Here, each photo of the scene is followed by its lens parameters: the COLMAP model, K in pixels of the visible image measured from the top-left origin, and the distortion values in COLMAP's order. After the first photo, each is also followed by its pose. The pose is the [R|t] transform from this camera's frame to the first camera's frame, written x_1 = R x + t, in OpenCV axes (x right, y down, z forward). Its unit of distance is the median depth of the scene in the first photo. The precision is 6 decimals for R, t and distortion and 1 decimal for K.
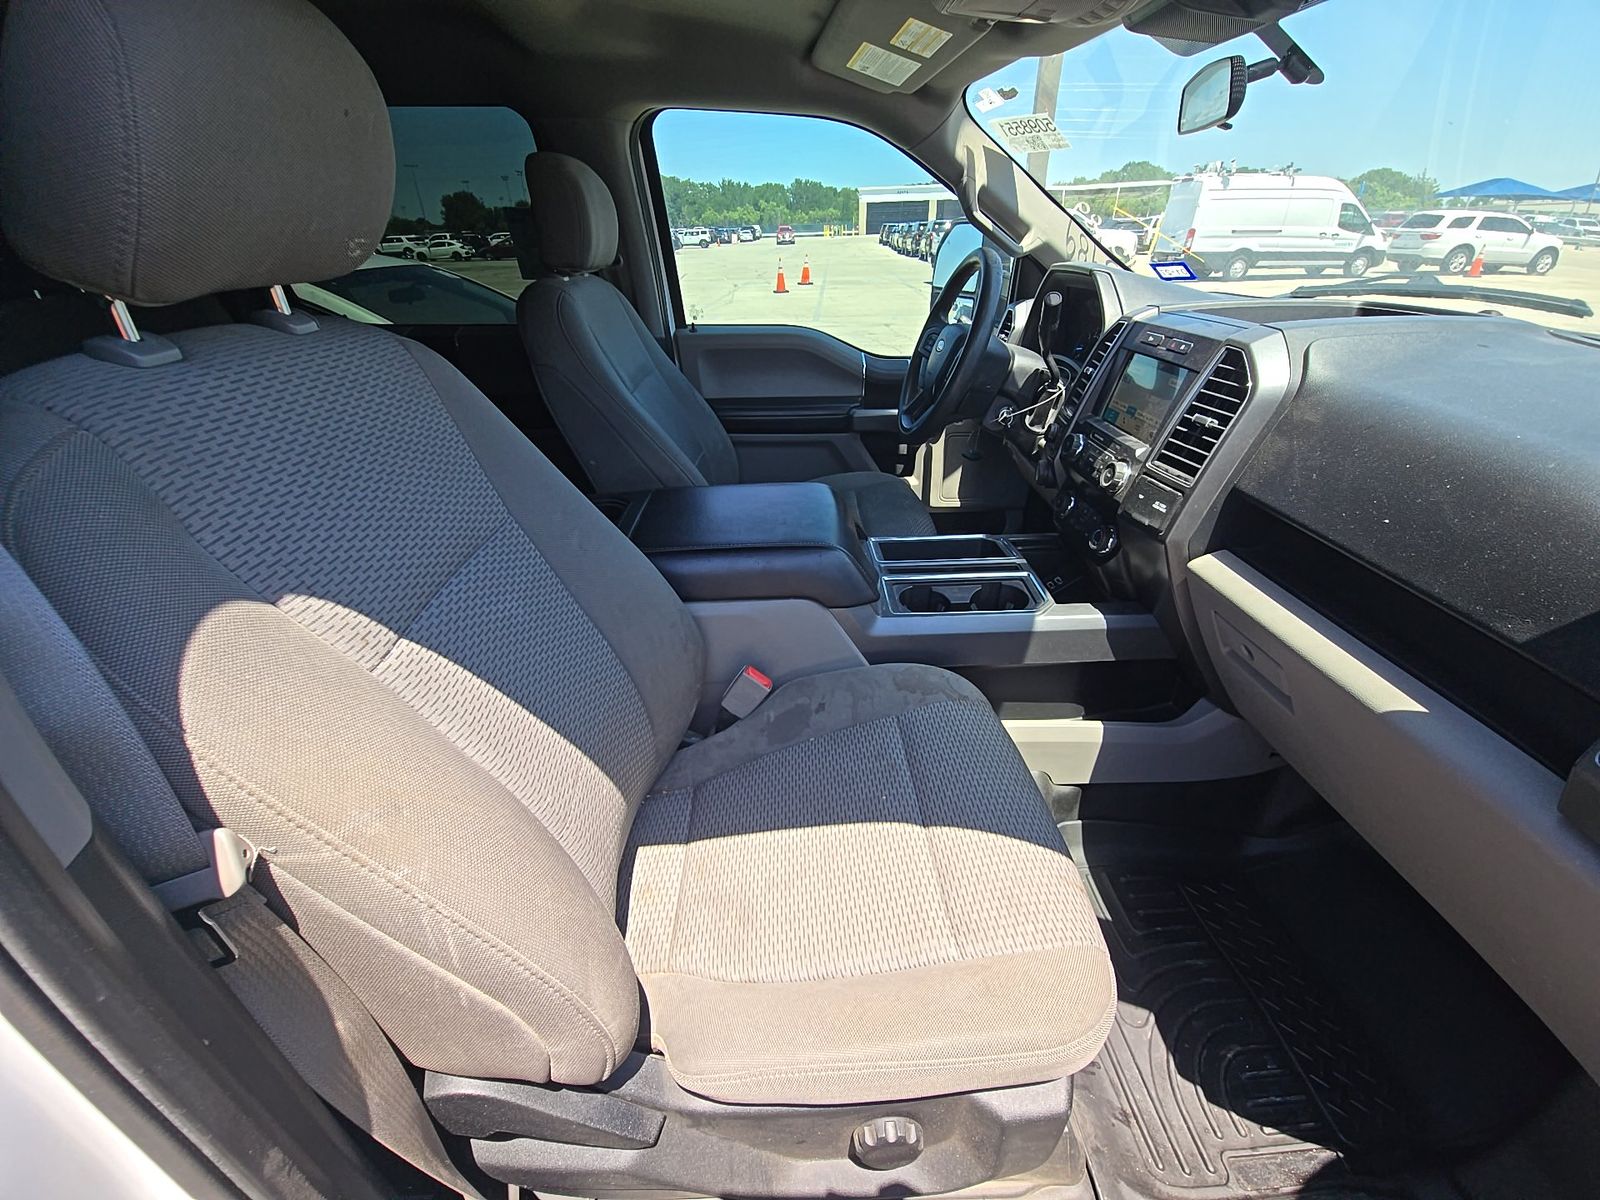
lens RADIAL K [[650.6, 0, 800.0], [0, 650.6, 600.0], [0, 0, 1]] dist [-0.003744, -0.000489]
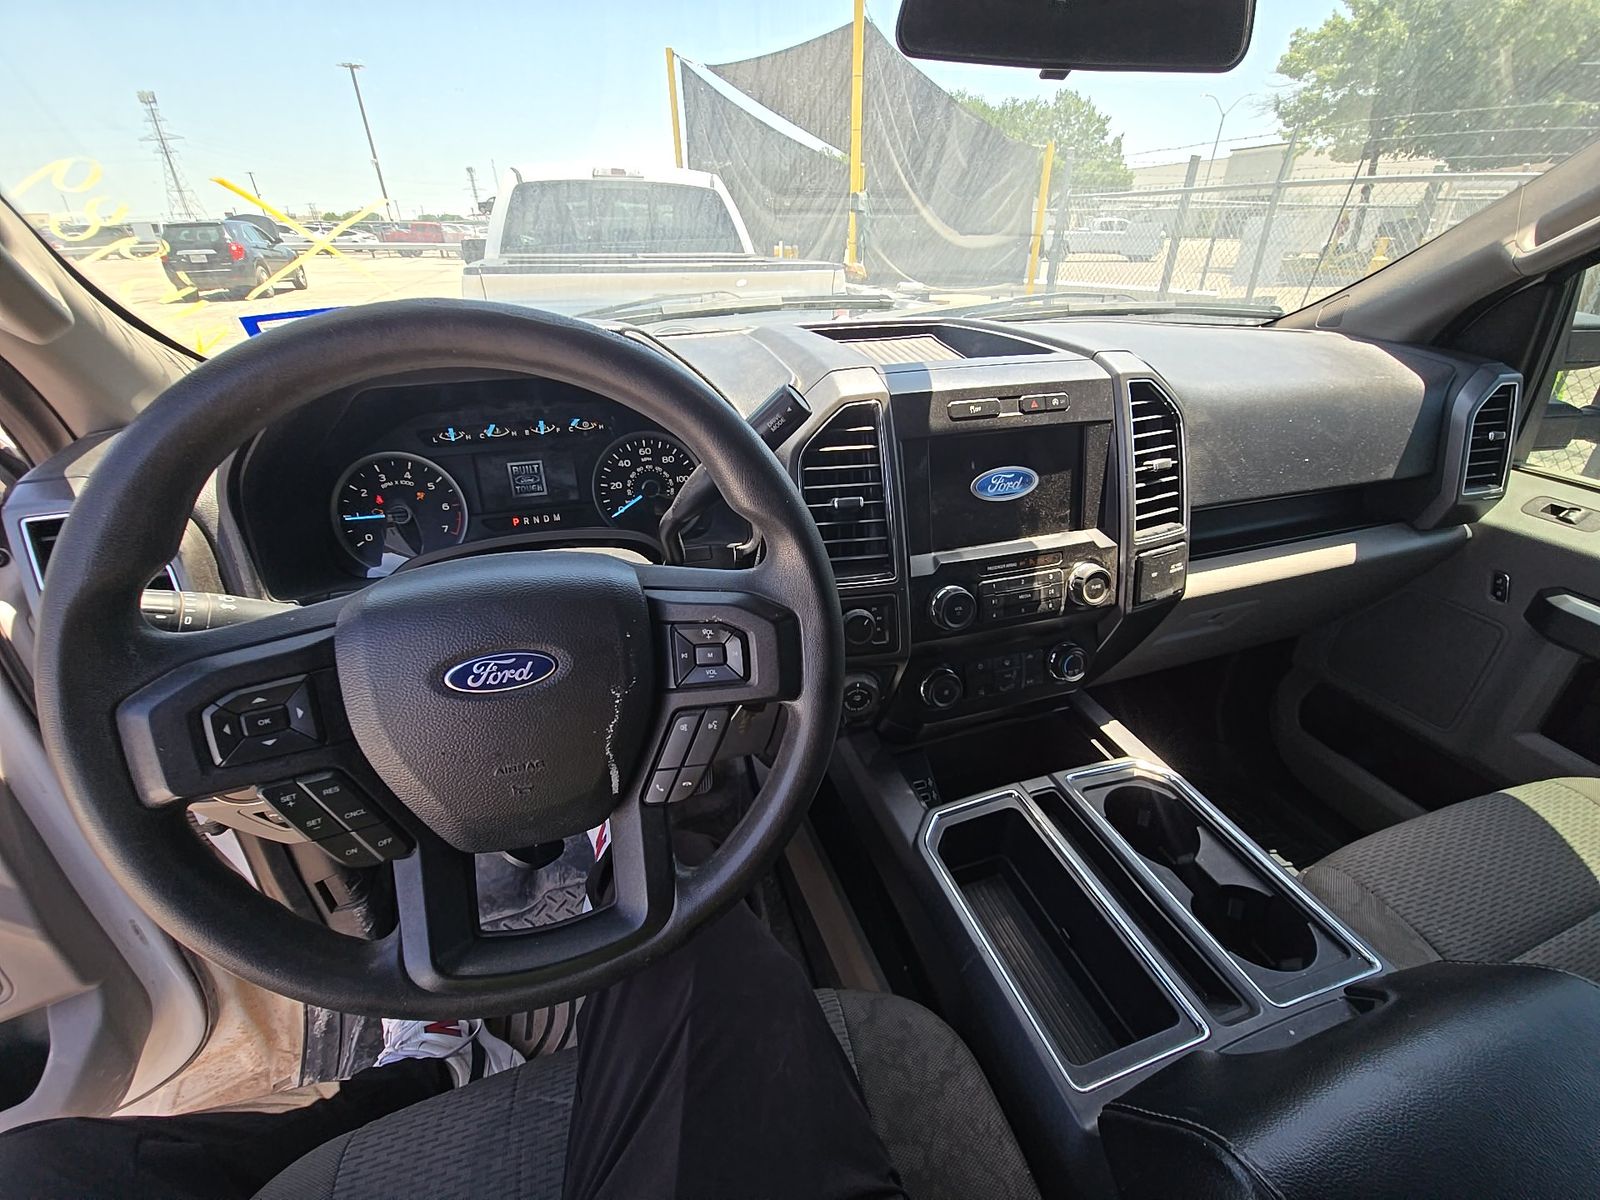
lens RADIAL K [[648.7, 0, 798.5], [0, 648.7, 602.3], [0, 0, 1]] dist [0.011149, -0.009262]
pose [[-0.272997, -0.461725, 0.843968, -0.039537], [0.475761, 0.697701, 0.535597, -0.809008], [-0.836136, 0.547744, 0.029200, 1.437970]]
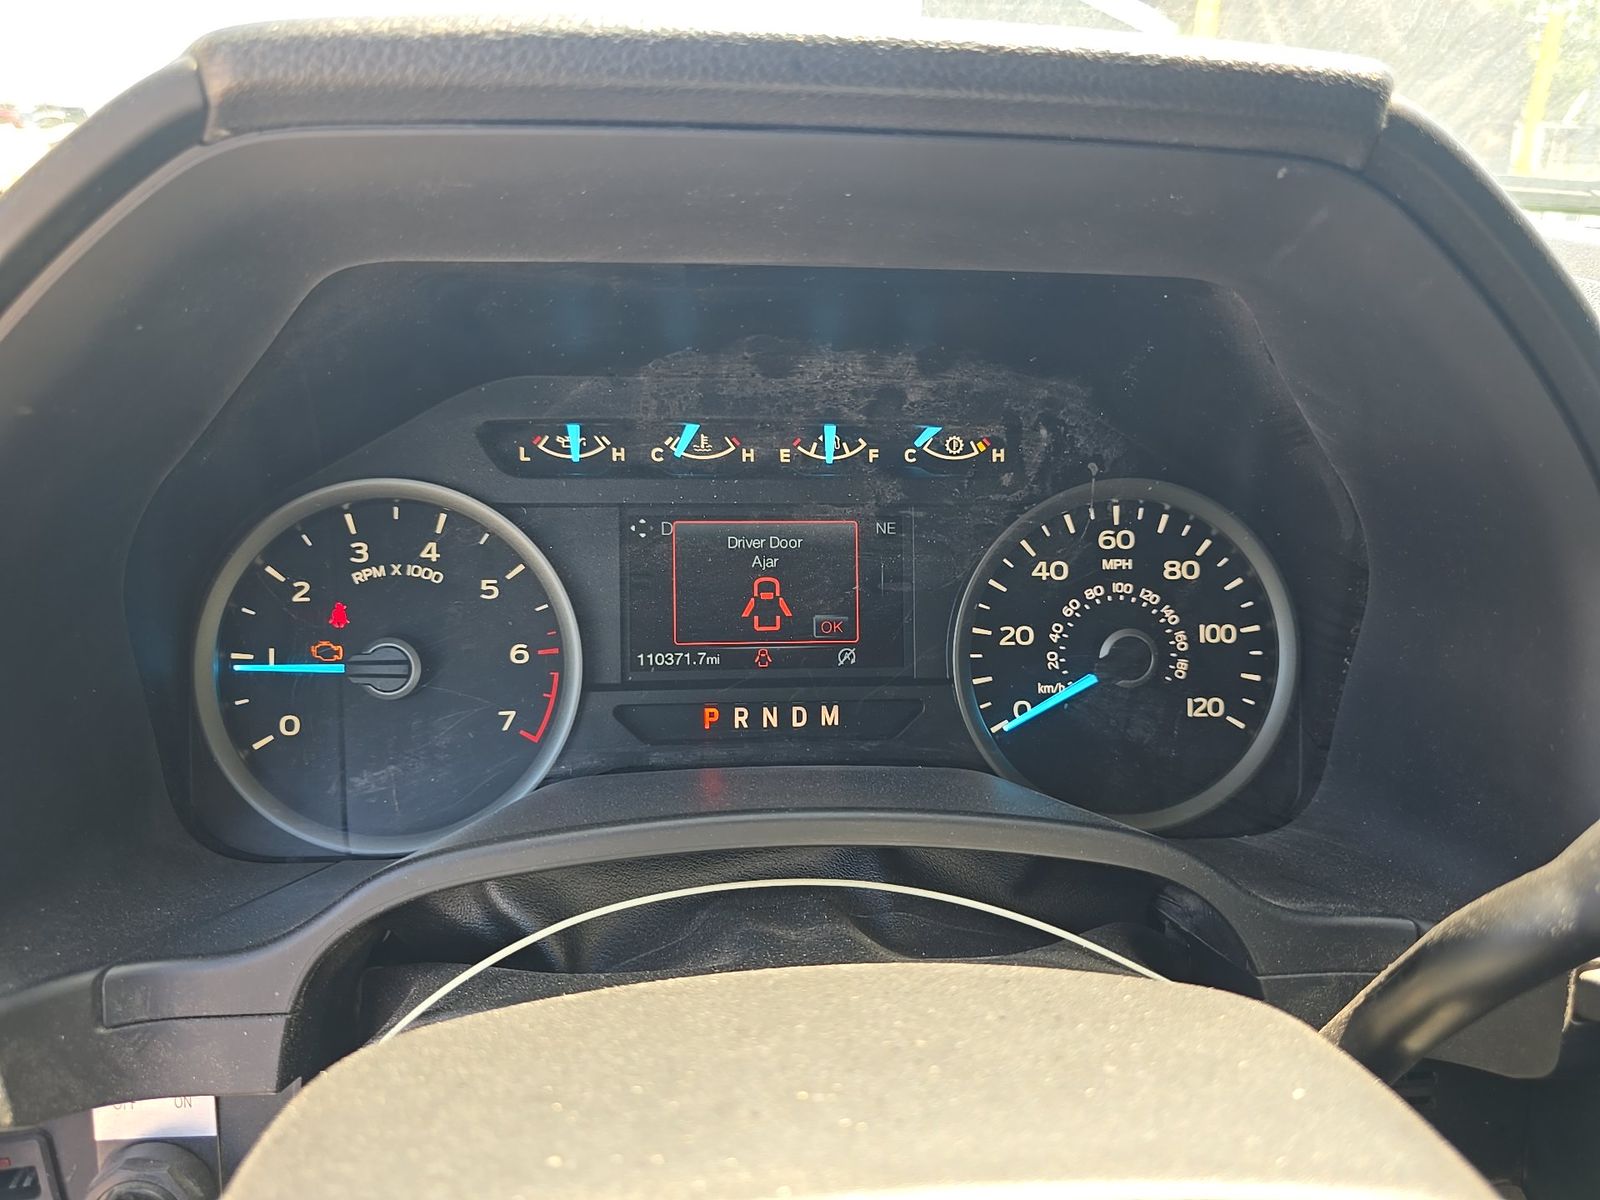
lens RADIAL K [[1107.3, 0, 803.1], [0, 1107.3, 571.8], [0, 0, 1]] dist [0.022092, -0.002495]
pose [[-0.063332, -0.346913, 0.935757, 0.383719], [0.464858, 0.819456, 0.335258, -0.793363], [-0.883117, 0.456227, 0.109367, 1.590827]]
